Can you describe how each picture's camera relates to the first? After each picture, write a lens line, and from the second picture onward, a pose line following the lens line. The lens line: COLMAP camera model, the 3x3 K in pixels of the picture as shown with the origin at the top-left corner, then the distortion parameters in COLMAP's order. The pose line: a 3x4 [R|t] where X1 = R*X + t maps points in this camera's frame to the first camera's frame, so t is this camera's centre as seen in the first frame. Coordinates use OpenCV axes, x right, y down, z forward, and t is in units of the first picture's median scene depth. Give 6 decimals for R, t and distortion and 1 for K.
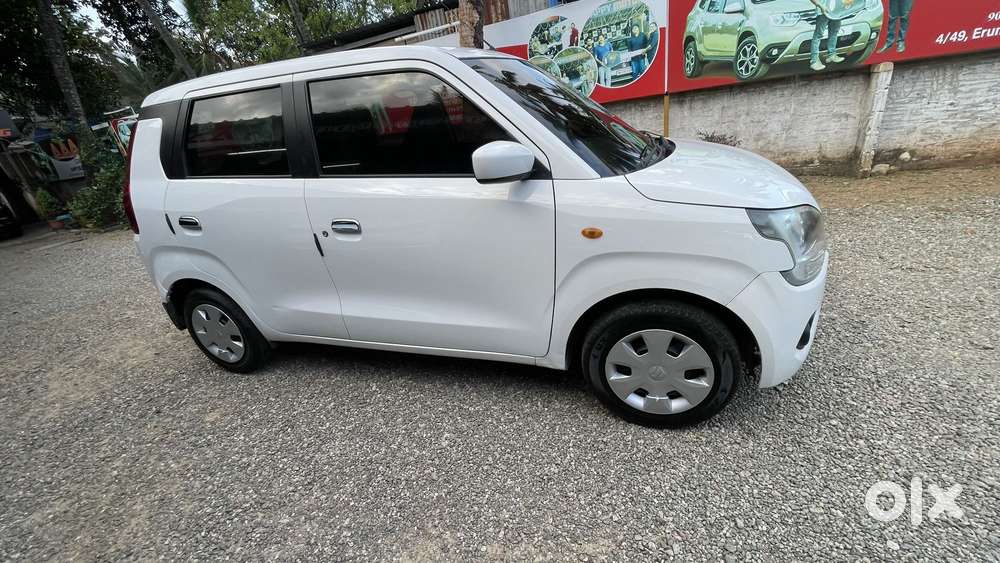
lens RADIAL K [[406.2, 0, 500.8], [0, 406.2, 285.6], [0, 0, 1]] dist [-0.001763, 0.000006]
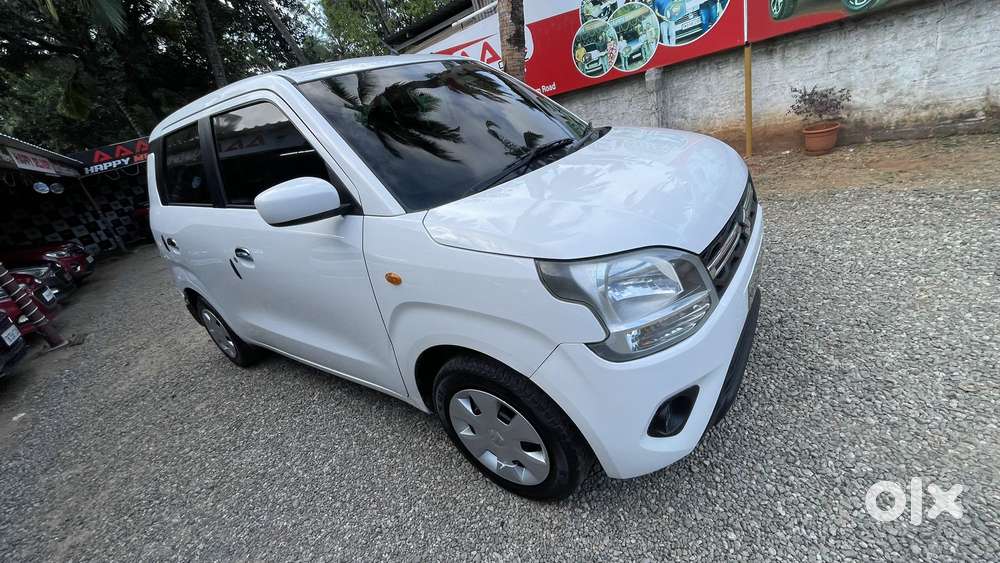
lens RADIAL K [[406.2, 0, 500.8], [0, 406.2, 285.6], [0, 0, 1]] dist [-0.001763, 0.000006]
pose [[0.954756, 0.027574, -0.296109, 0.195152], [-0.008089, 0.997732, 0.066829, -0.048263], [0.297280, -0.061410, 0.952813, 0.066020]]
